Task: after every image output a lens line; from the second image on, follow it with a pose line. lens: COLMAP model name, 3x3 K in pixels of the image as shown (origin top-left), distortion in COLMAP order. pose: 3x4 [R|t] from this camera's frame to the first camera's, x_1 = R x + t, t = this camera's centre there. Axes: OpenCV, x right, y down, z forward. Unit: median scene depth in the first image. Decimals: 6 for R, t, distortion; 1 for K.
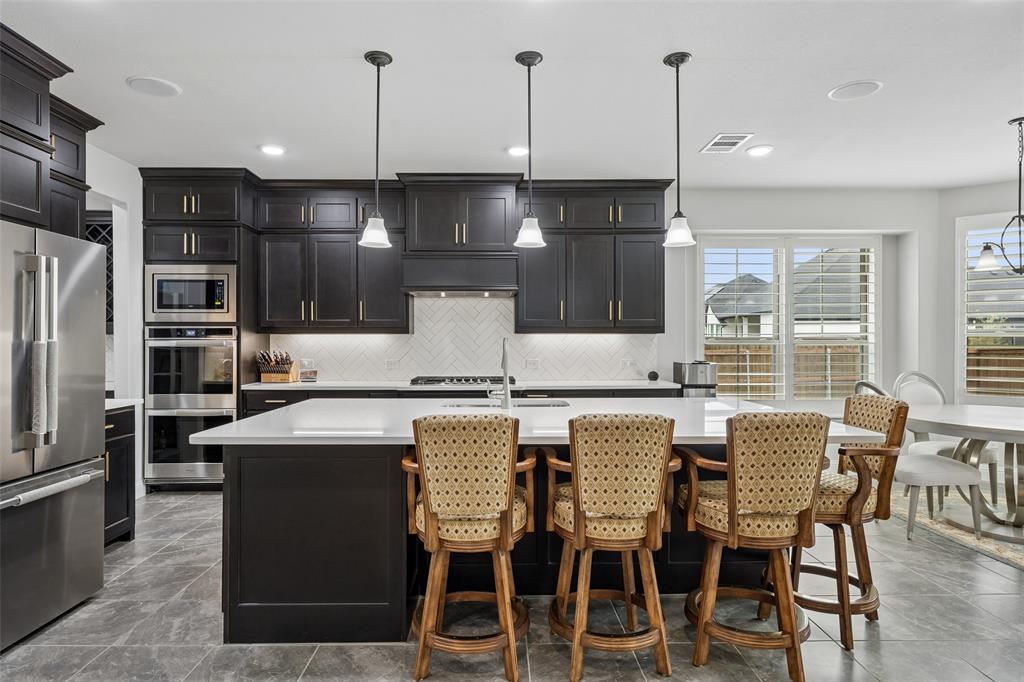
lens RADIAL K [[587.4, 0, 504.8], [0, 587.4, 340.6], [0, 0, 1]] dist [-0.003145, -0.001148]
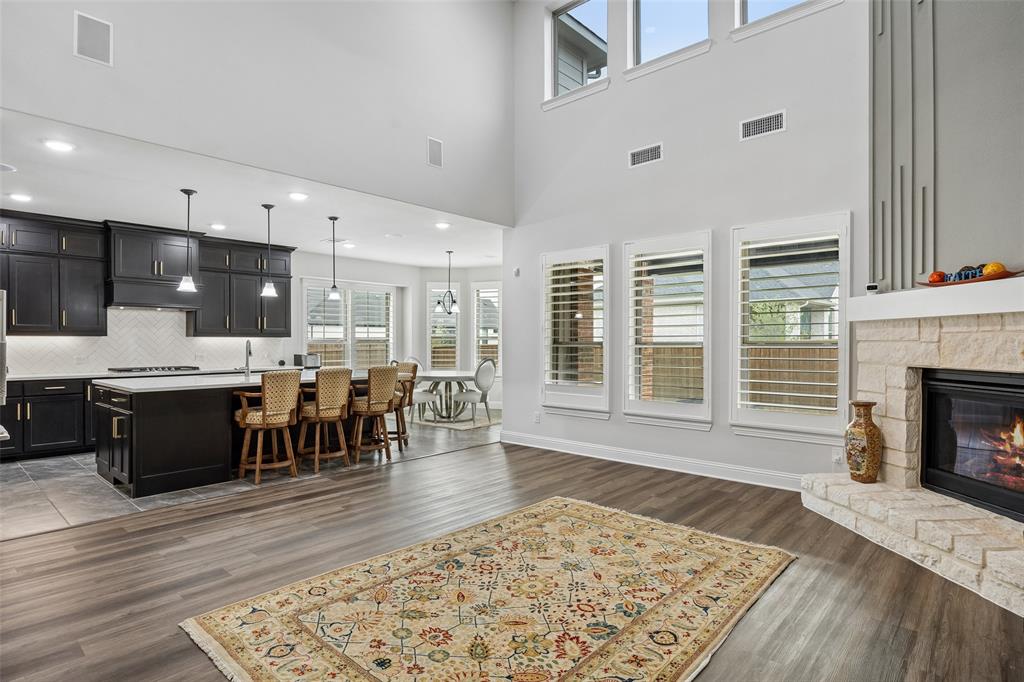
lens RADIAL K [[538.0, 0, 507.7], [0, 538.0, 343.4], [0, 0, 1]] dist [0.001592, 0.000056]
pose [[0.682823, -0.001627, 0.730582, -0.556907], [-0.001598, 0.999992, 0.003721, -0.001934], [-0.730582, -0.003708, 0.682815, -0.664452]]
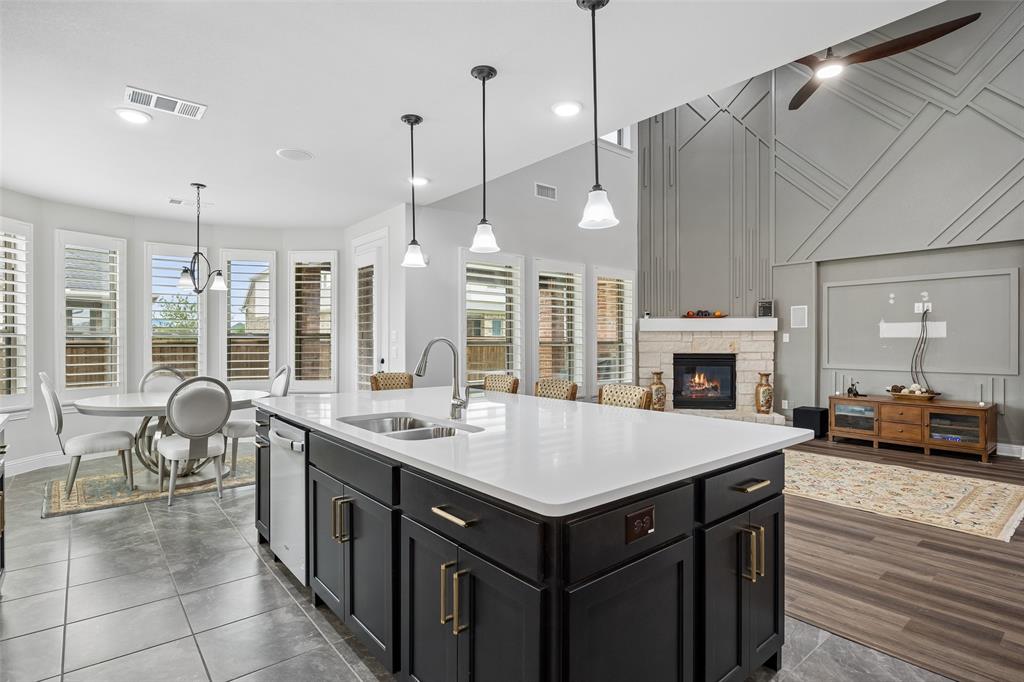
lens RADIAL K [[491.9, 0, 519.3], [0, 491.9, 341.5], [0, 0, 1]] dist [-0.021233, -0.000459]
pose [[-0.612847, -0.001335, 0.790200, -0.492075], [-0.005828, 0.999979, -0.002830, 0.005771], [-0.790180, -0.006339, -0.612842, 1.110621]]
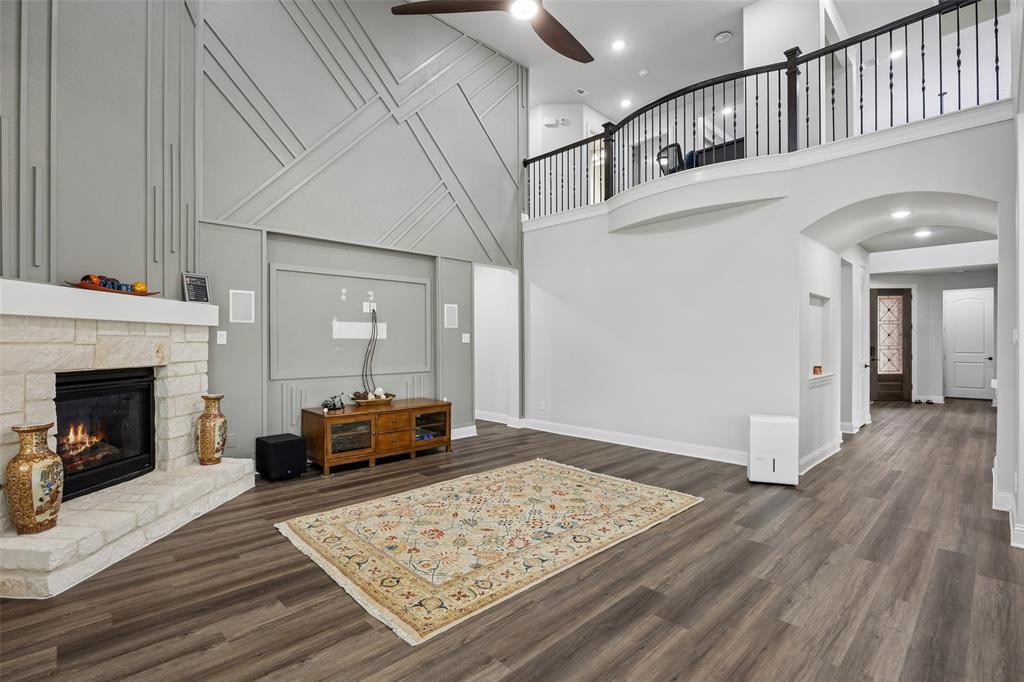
lens RADIAL K [[469.6, 0, 484.7], [0, 469.6, 343.7], [0, 0, 1]] dist [-0.019187, 0.000062]
pose [[-0.760982, 0.000352, -0.648773, 0.601952], [0.002041, 0.999996, -0.001851, -0.000208], [0.648770, -0.002733, -0.760979, 0.460987]]
